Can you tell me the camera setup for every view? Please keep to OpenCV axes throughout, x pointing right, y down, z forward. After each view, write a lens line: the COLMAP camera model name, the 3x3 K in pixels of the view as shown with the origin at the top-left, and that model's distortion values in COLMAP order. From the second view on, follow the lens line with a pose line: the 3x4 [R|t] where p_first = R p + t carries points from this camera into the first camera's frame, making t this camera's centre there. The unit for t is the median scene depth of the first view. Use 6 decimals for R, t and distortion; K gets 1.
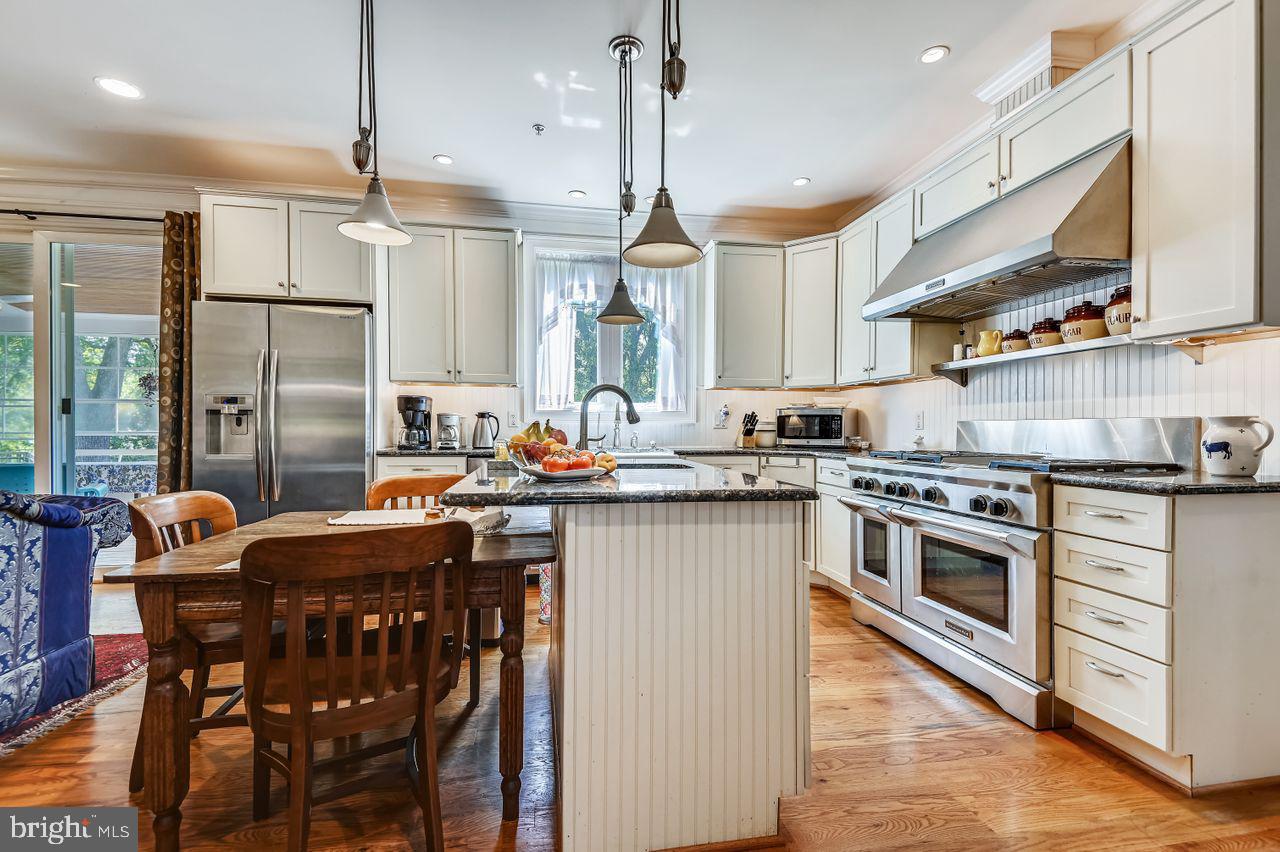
lens RADIAL K [[567.0, 0, 635.9], [0, 567.0, 427.3], [0, 0, 1]] dist [0.004945, -0.000227]
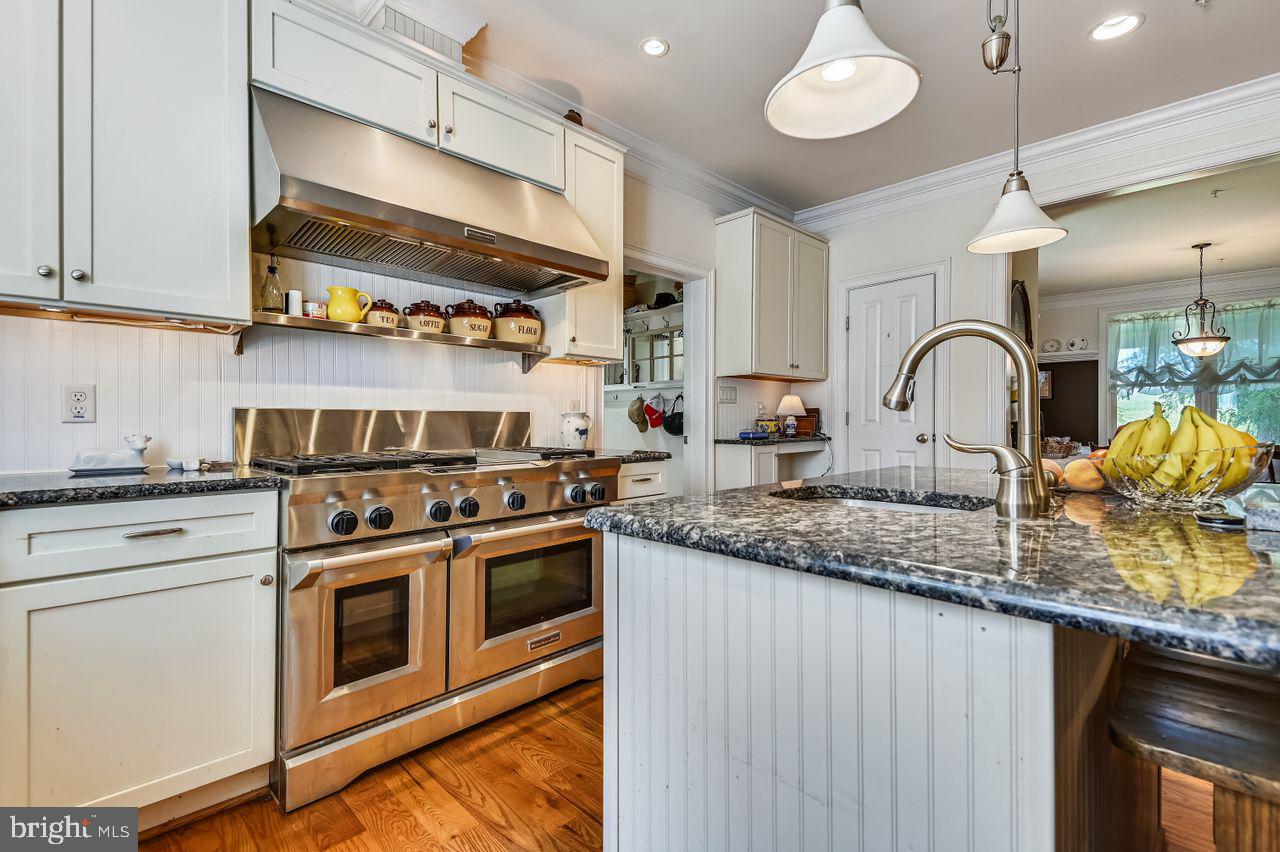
lens RADIAL K [[567.0, 0, 637.3], [0, 567.0, 428.1], [0, 0, 1]] dist [0.004945, -0.000227]
pose [[-0.599225, -0.004629, 0.800567, -0.218432], [0.005005, 0.999942, 0.009529, 0.009188], [-0.800565, 0.009717, -0.599167, 1.294912]]
